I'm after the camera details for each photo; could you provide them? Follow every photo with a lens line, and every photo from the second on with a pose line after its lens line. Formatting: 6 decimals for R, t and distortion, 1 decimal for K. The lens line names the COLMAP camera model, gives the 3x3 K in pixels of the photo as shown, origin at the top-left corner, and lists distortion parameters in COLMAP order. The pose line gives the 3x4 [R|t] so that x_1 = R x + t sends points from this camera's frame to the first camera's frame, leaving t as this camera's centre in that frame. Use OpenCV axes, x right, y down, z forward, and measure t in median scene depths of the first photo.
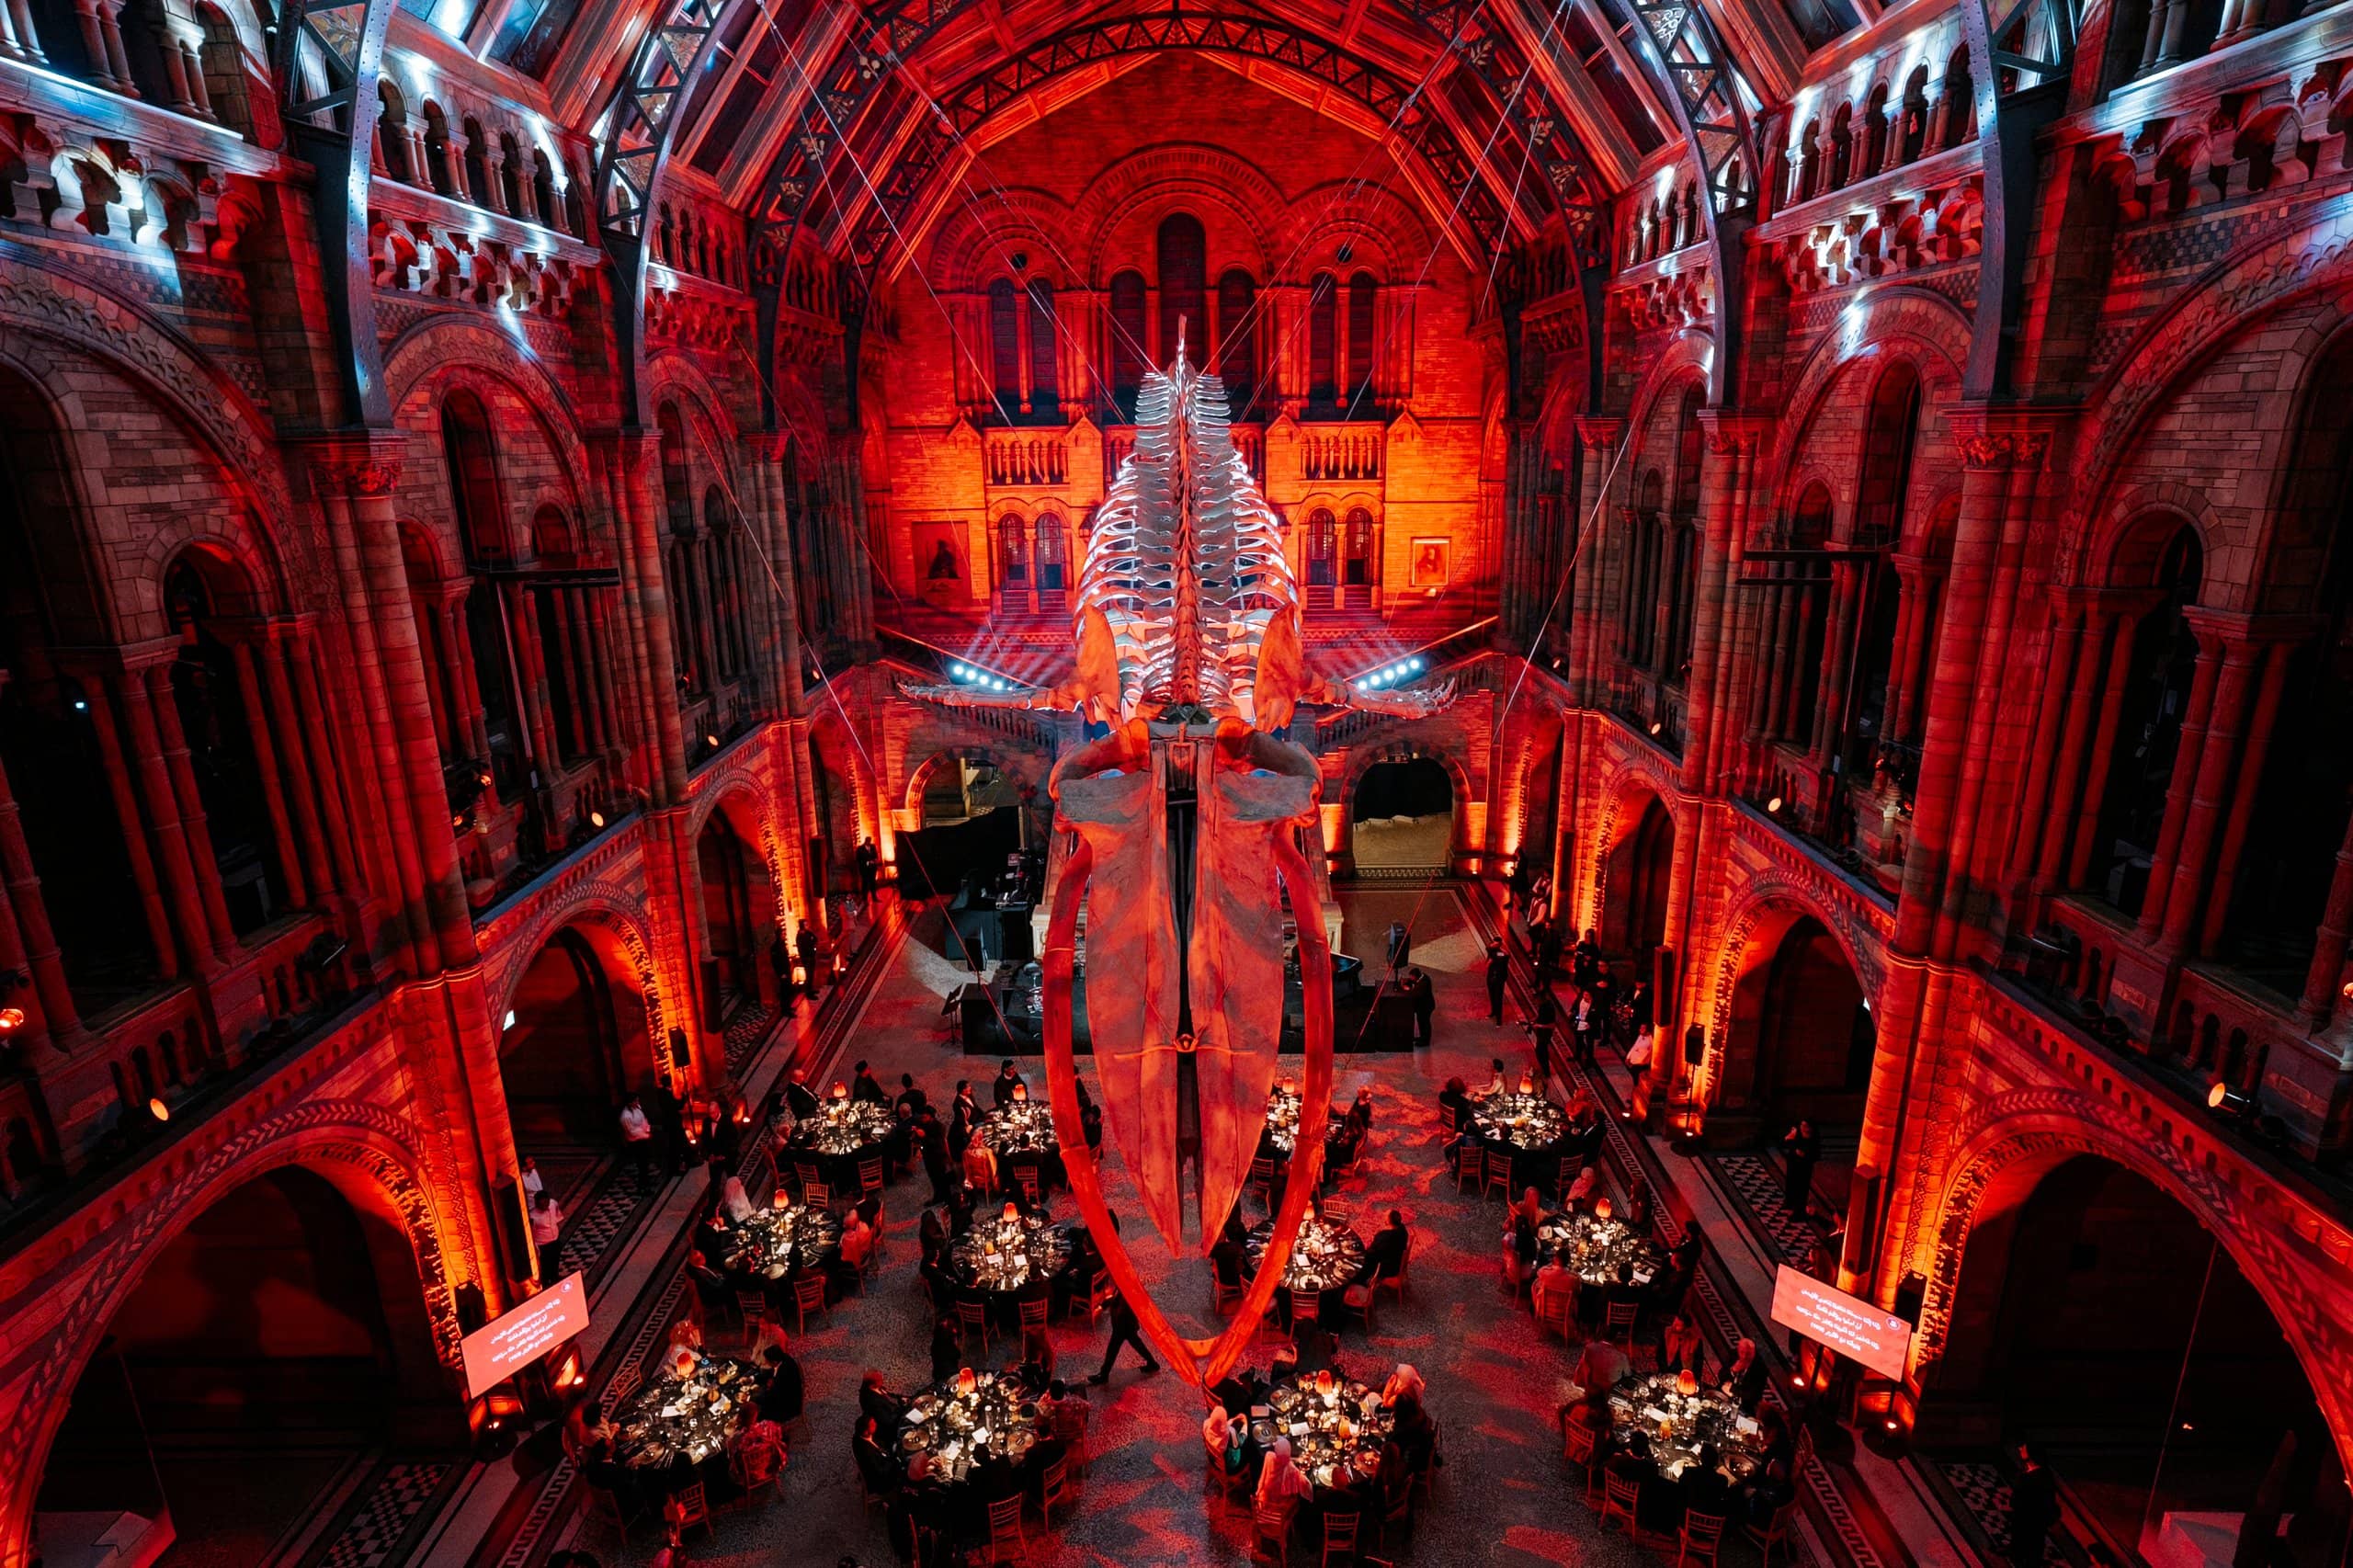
lens RADIAL K [[1199.4, 0, 1174.8], [0, 1199.4, 762.8], [0, 0, 1]] dist [-0.051631, 0.038720]
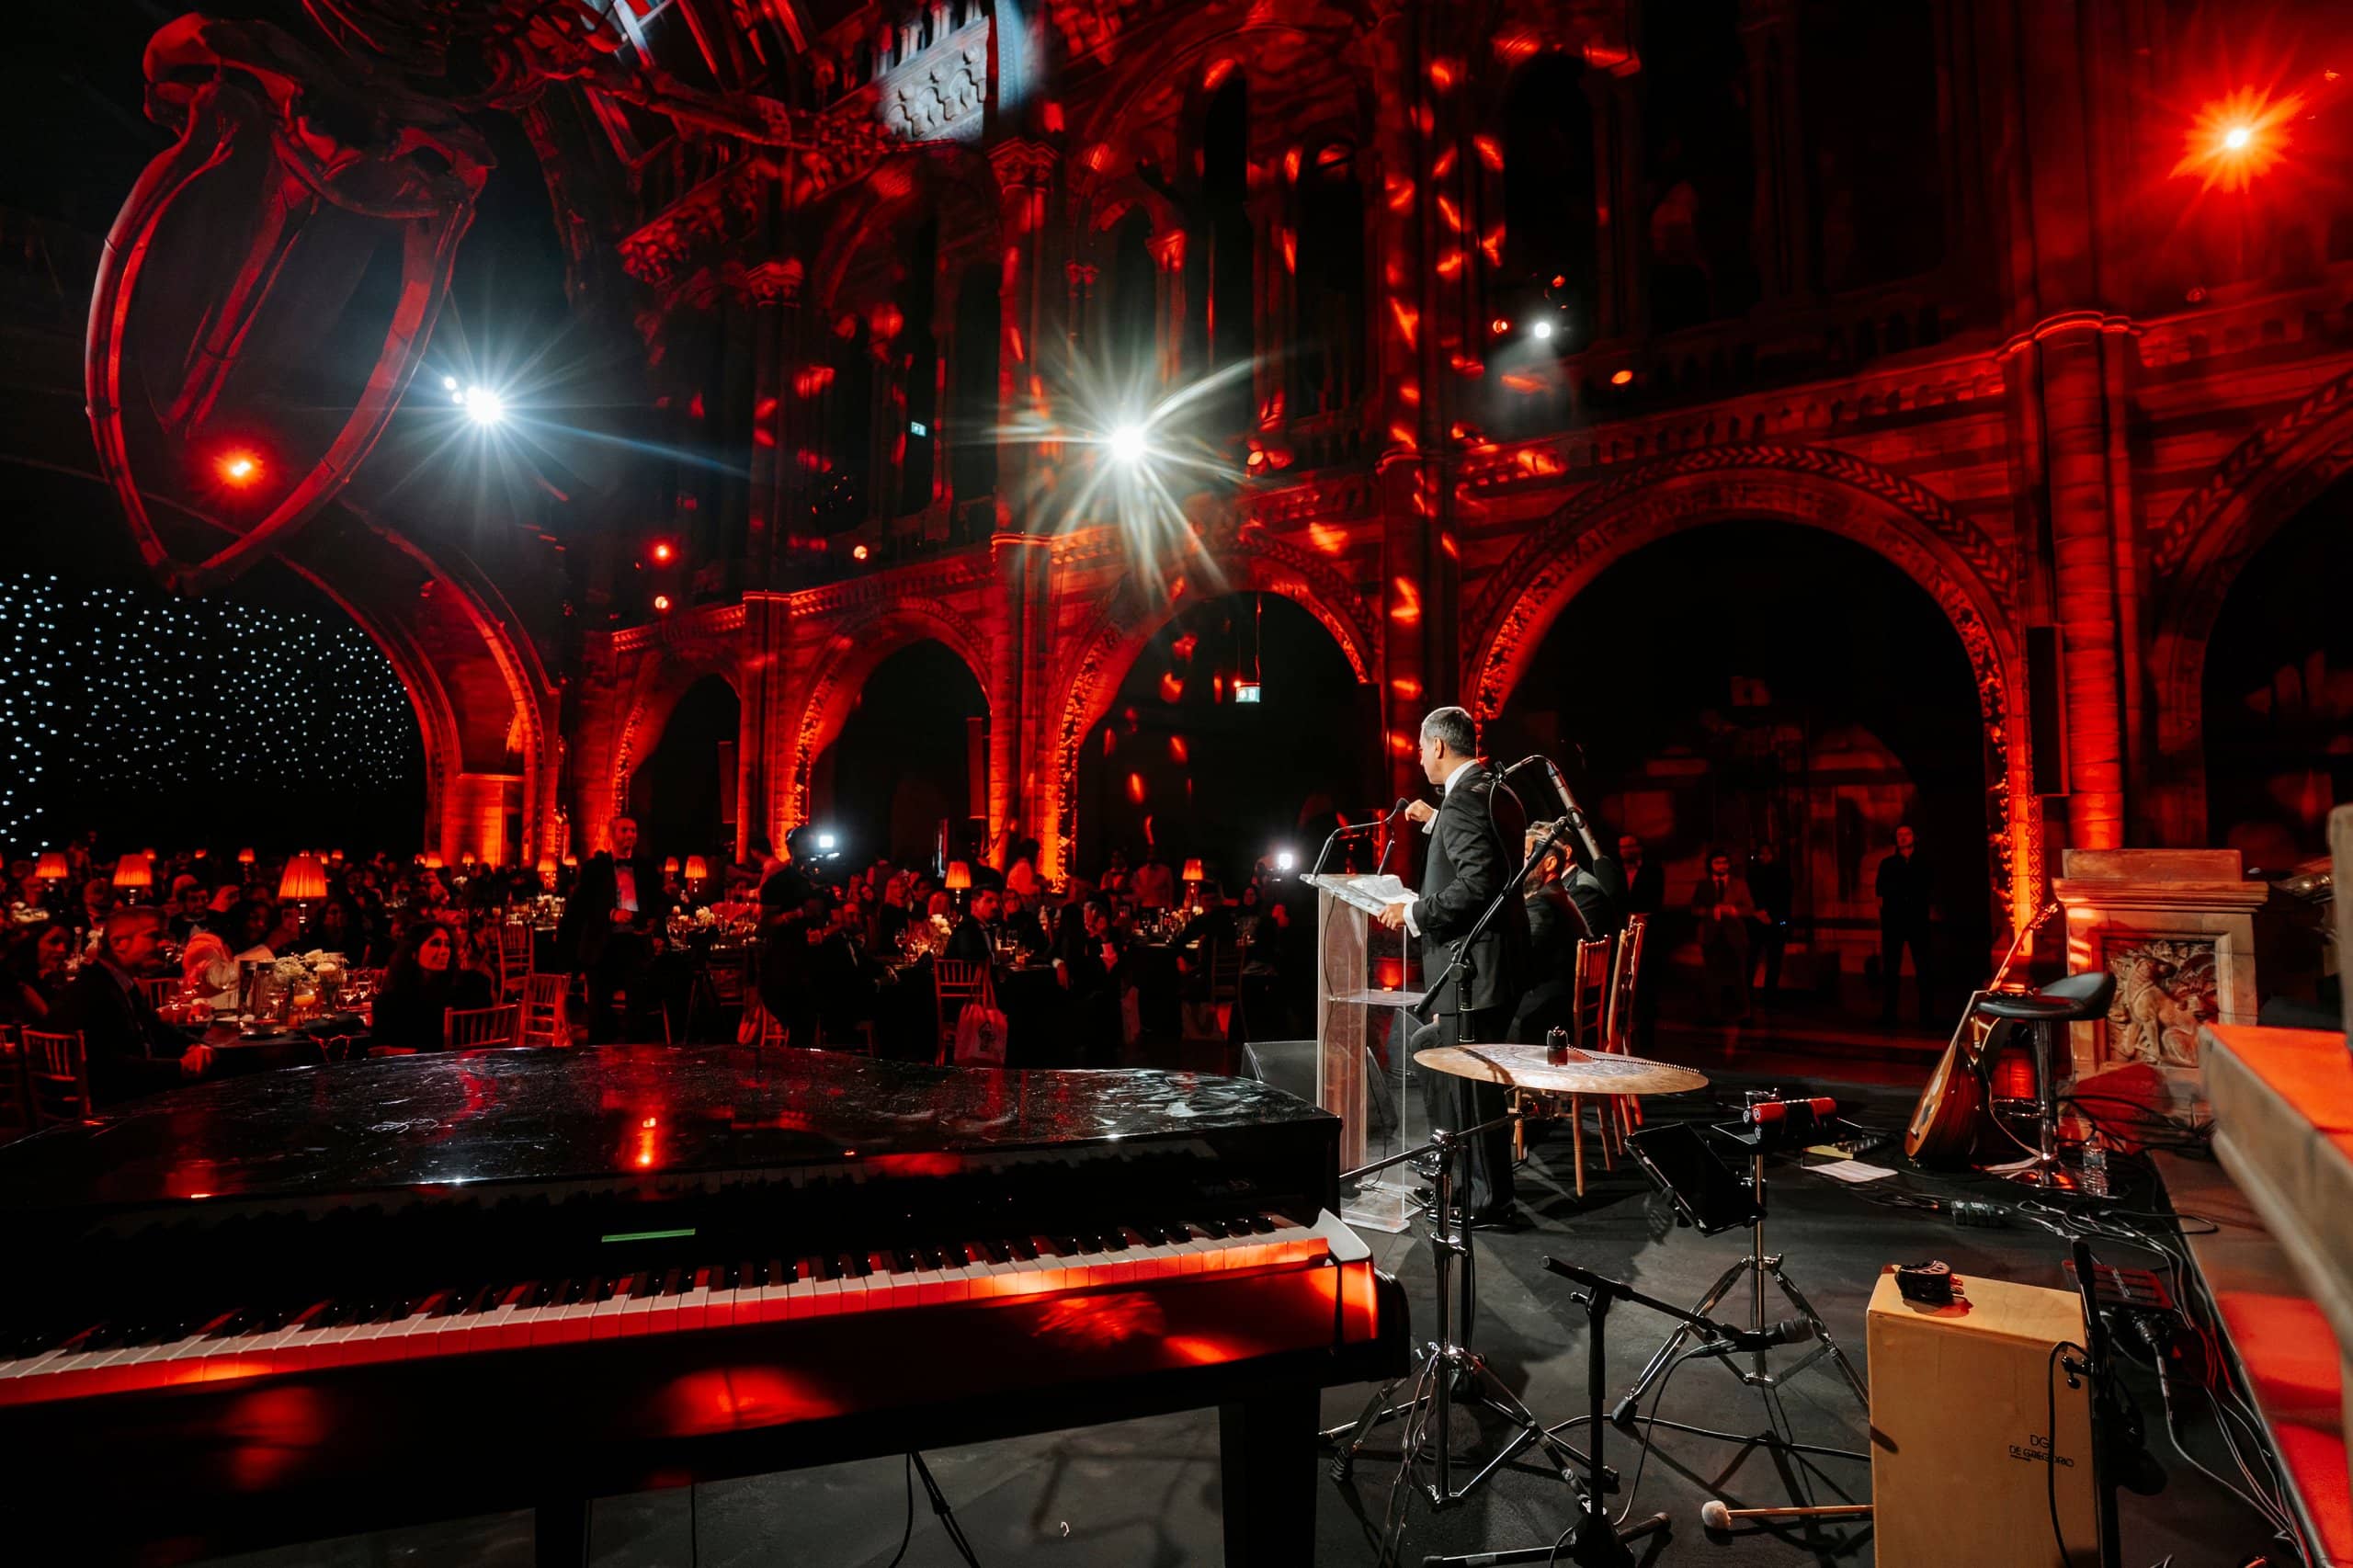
lens RADIAL K [[1176.7, 0, 1186.1], [0, 1176.7, 762.5], [0, 0, 1]] dist [-0.076717, 0.030697]
pose [[-0.577770, -0.054802, -0.814358, 0.193378], [-0.218750, 0.971639, 0.089813, 0.175489], [0.786340, 0.230032, -0.573372, 1.342144]]
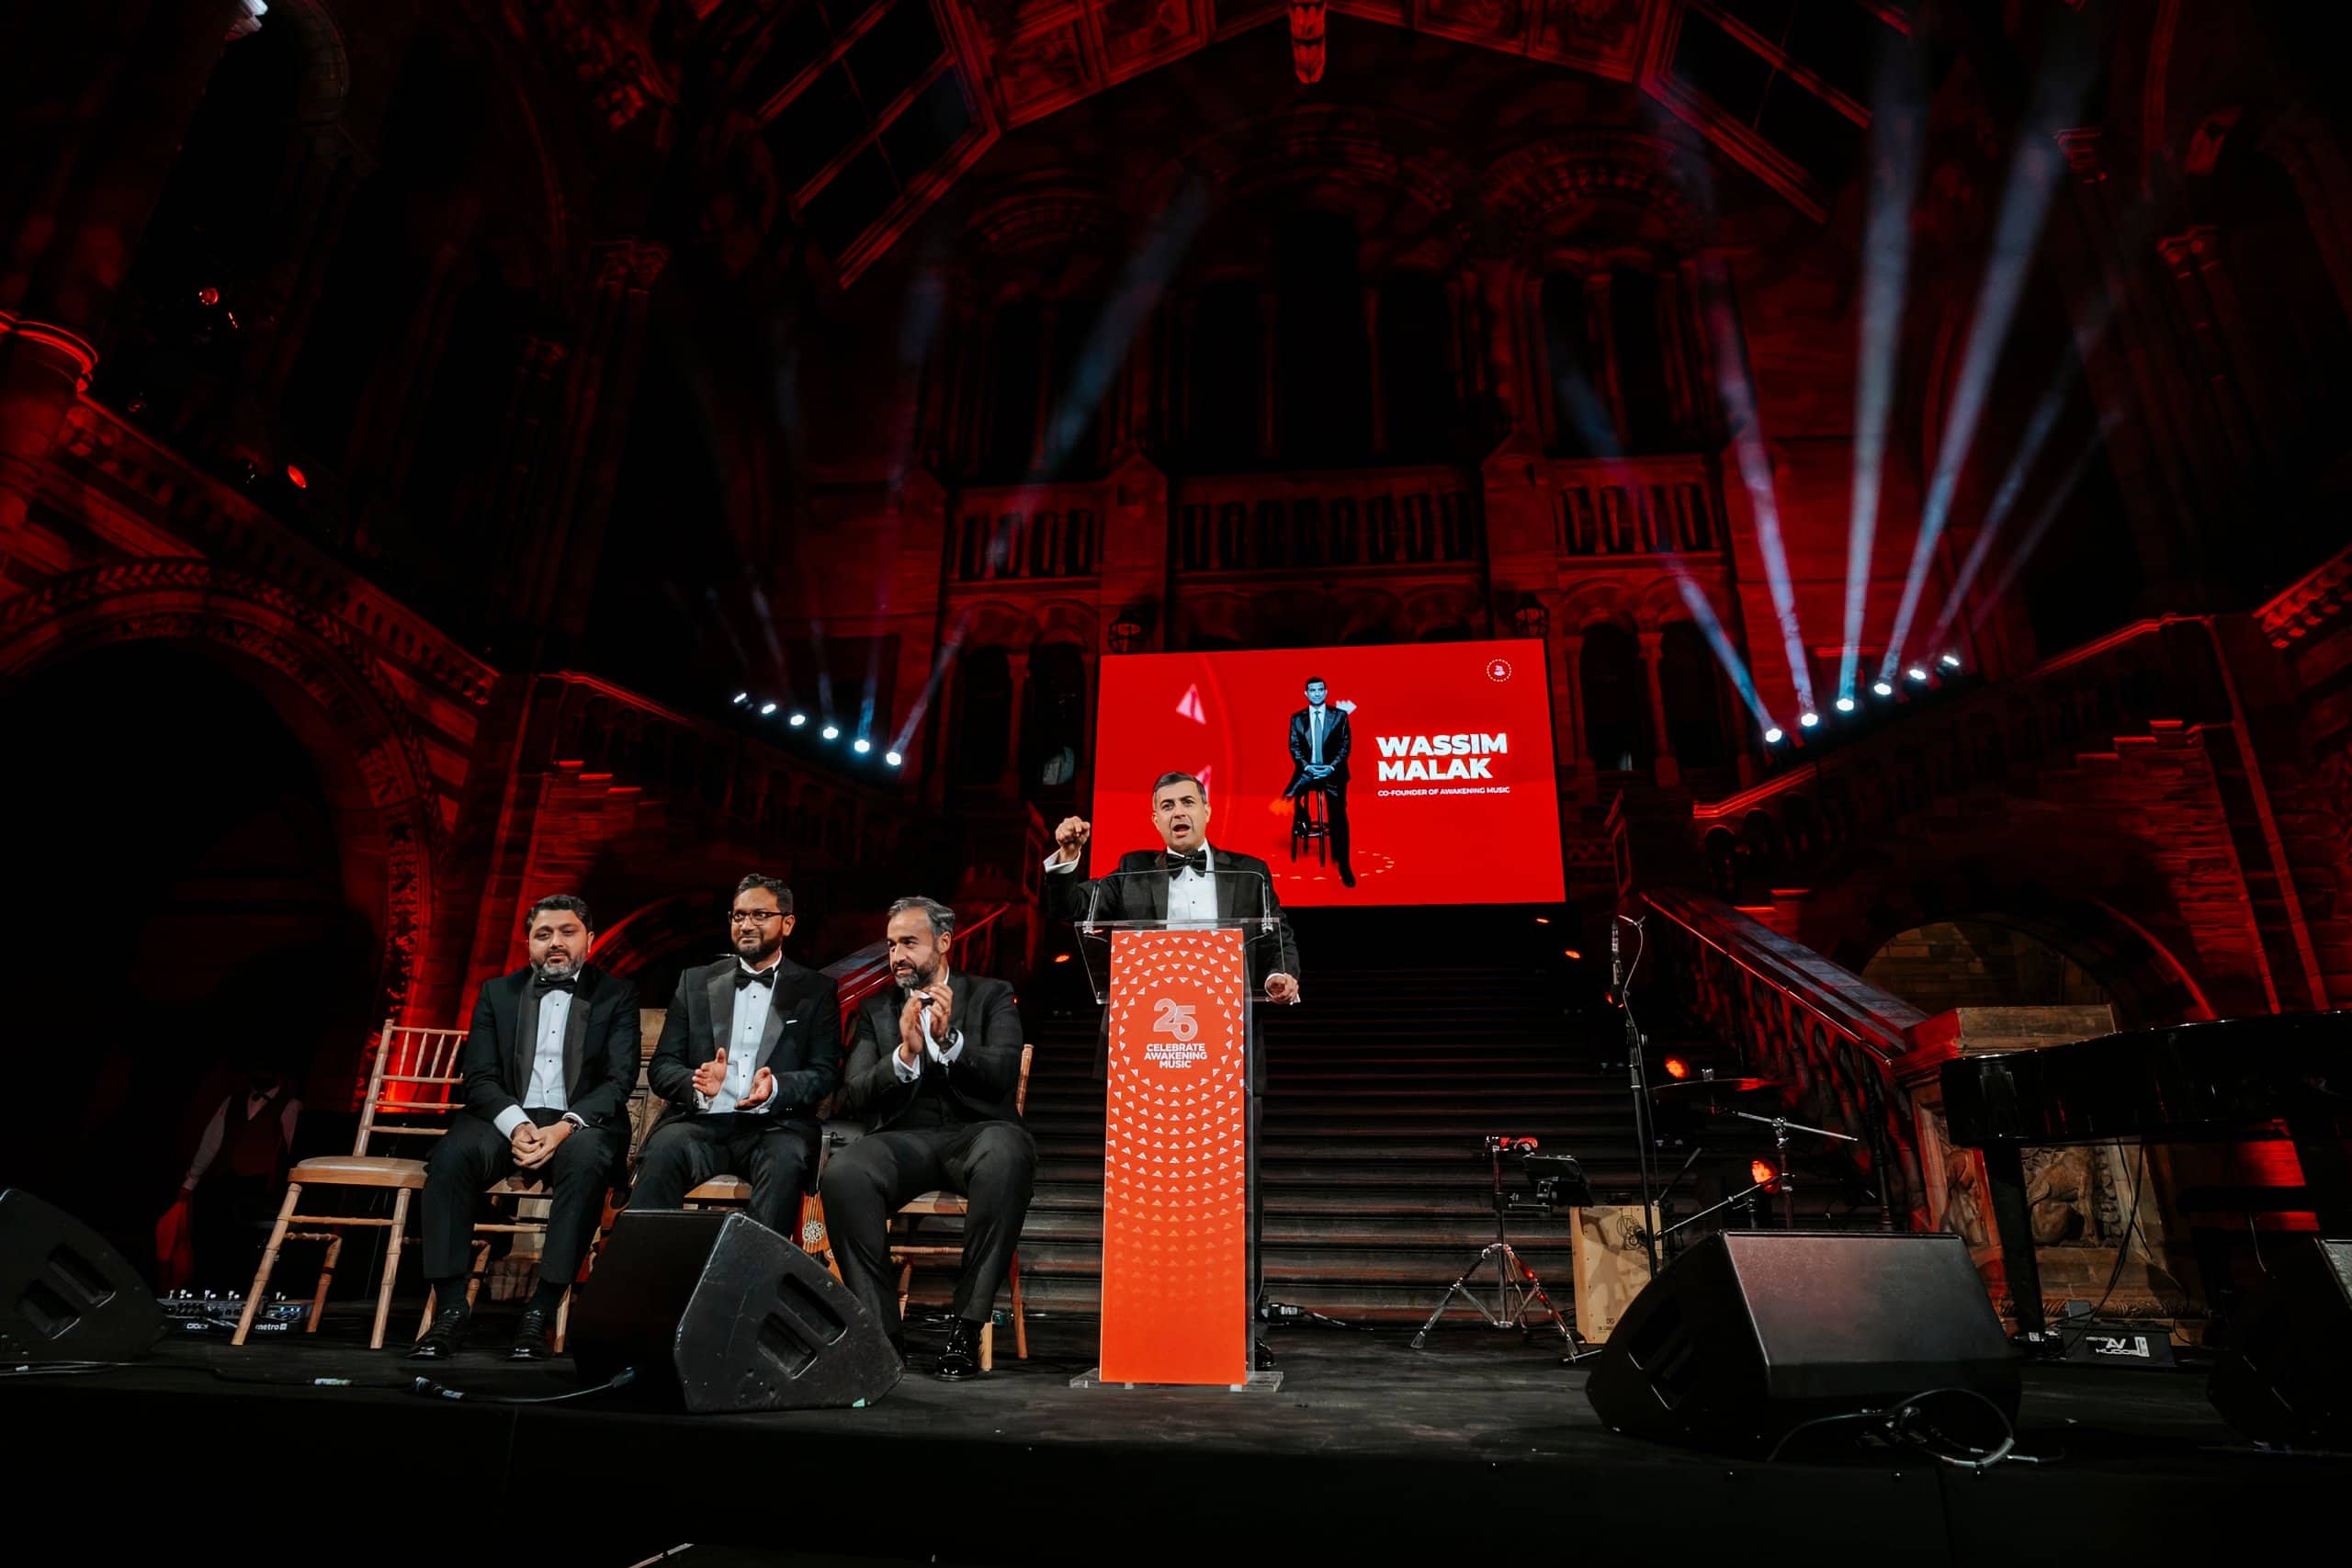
lens RADIAL K [[1337.1, 0, 1182.6], [0, 1337.1, 697.9], [0, 0, 1]] dist [-0.085803, 0.041506]
pose [[0.993056, -0.011213, -0.117109, 0.024778], [-0.062922, 0.790478, -0.609250, 0.295627], [0.099404, 0.612388, 0.784283, 1.082433]]
